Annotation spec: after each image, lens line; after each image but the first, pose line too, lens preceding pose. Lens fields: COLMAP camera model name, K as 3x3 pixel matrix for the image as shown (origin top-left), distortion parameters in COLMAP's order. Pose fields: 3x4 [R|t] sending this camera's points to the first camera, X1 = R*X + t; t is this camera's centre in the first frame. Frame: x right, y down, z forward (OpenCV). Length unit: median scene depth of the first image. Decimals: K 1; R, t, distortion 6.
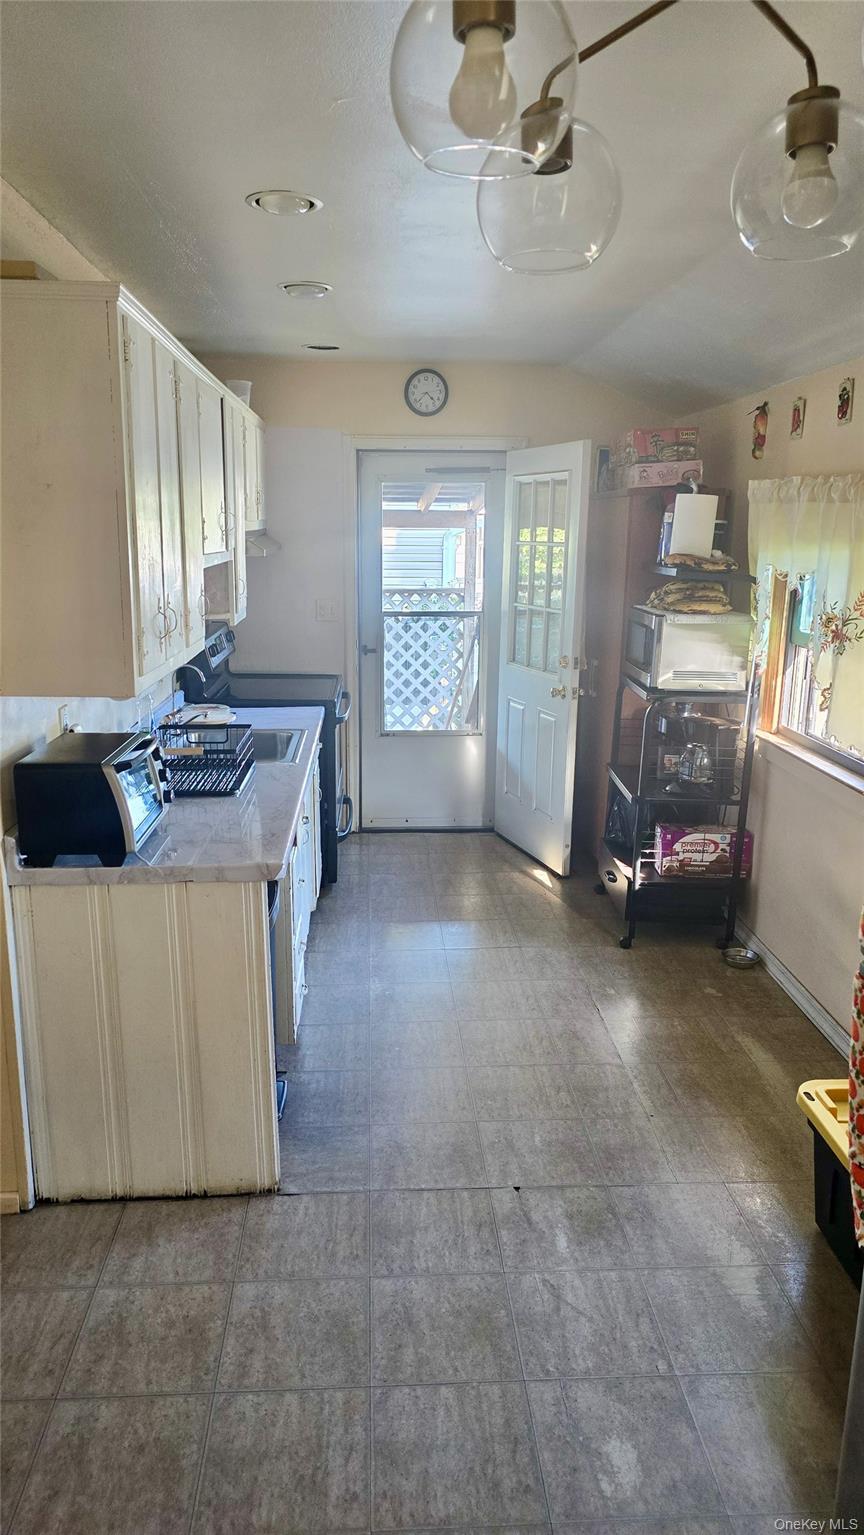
lens RADIAL K [[1008.8, 0, 430.0], [0, 1008.8, 769.4], [0, 0, 1]] dist [0.049161, -0.035951]
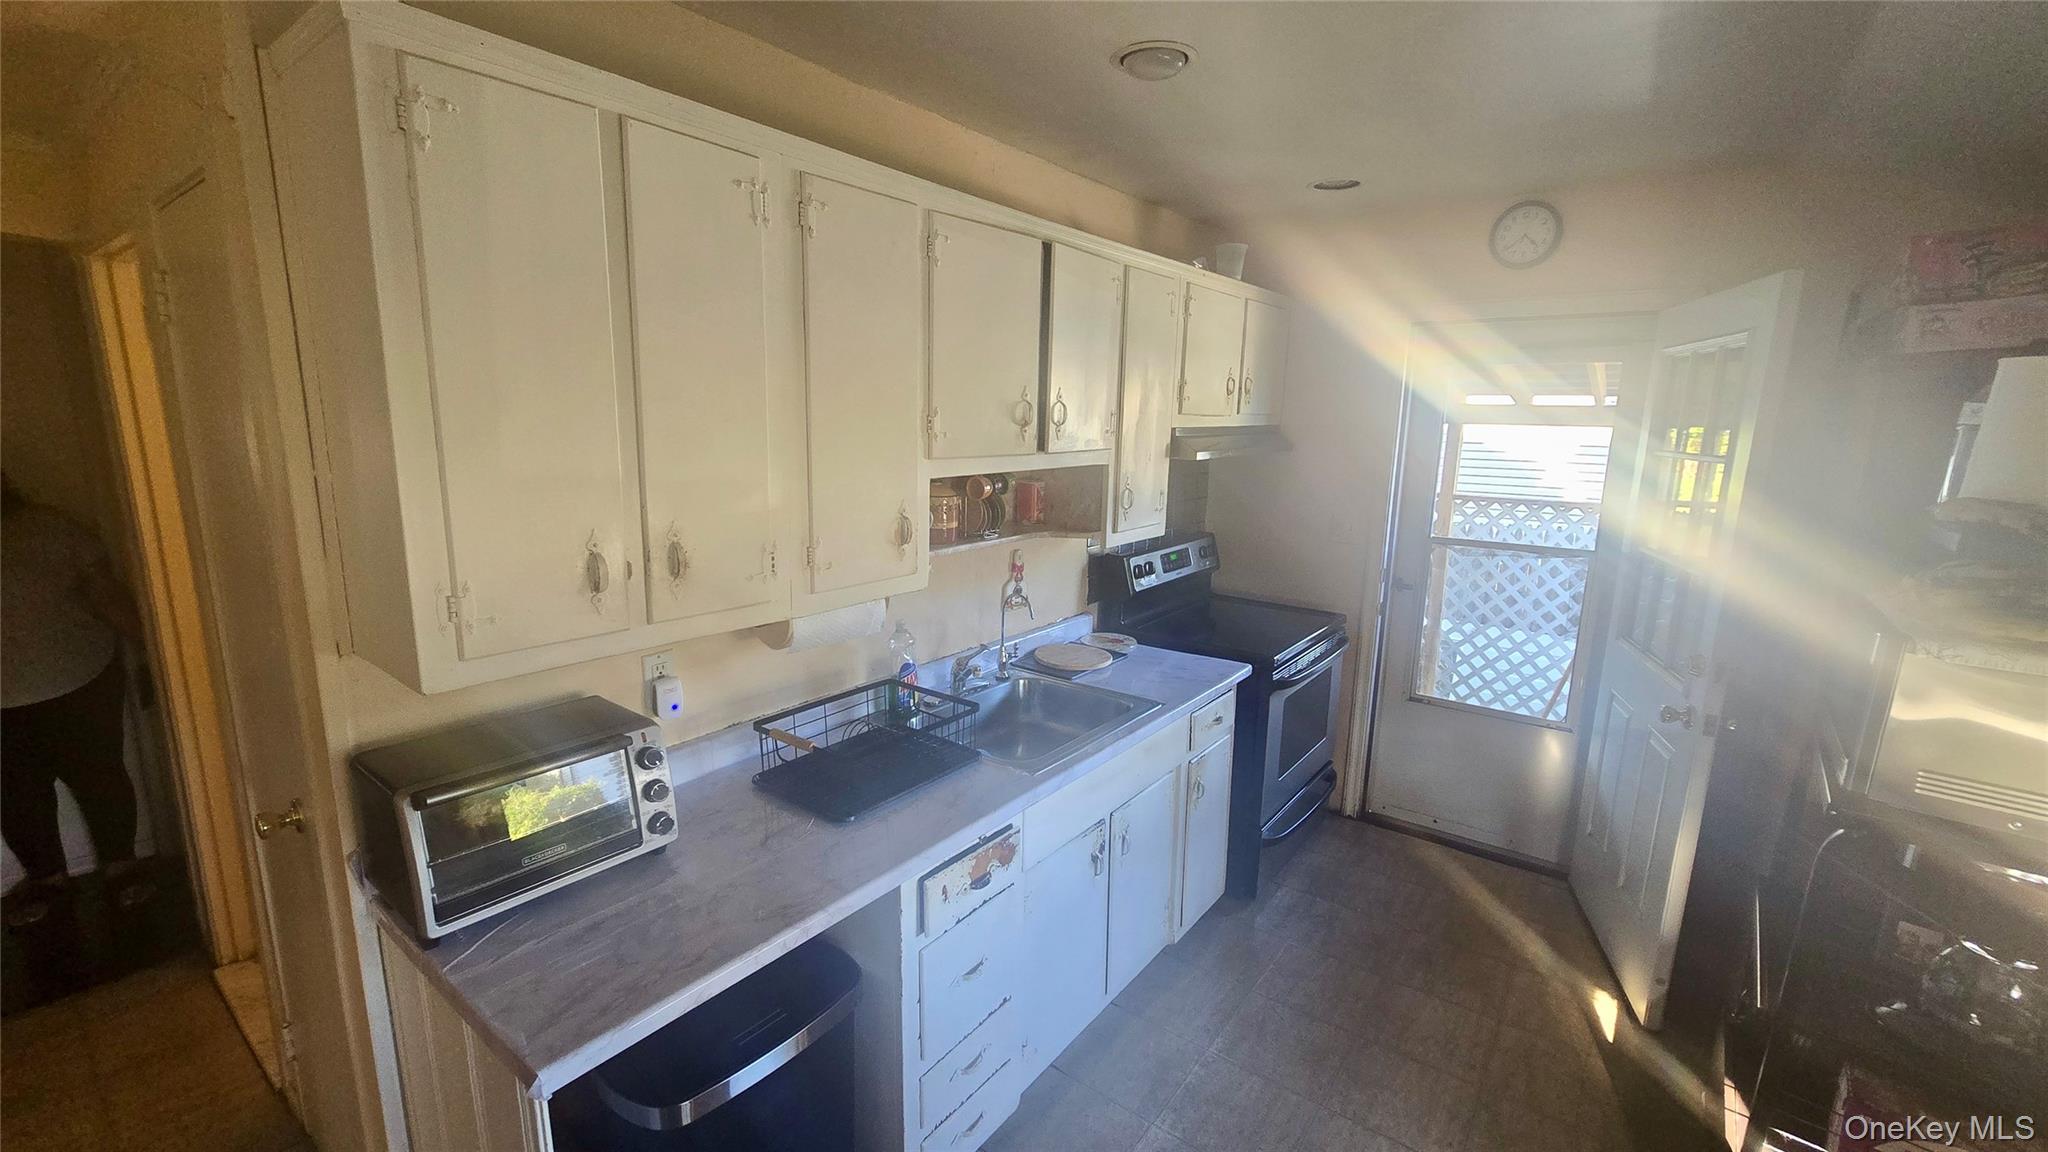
lens RADIAL K [[824.3, 0, 1027.9], [0, 824.3, 573.4], [0, 0, 1]] dist [0.002325, 0.000073]
pose [[0.758509, 0.133628, -0.637815, 0.118574], [-0.170630, 0.985329, 0.003517, -0.082665], [0.628928, 0.106163, 0.770181, 0.351017]]
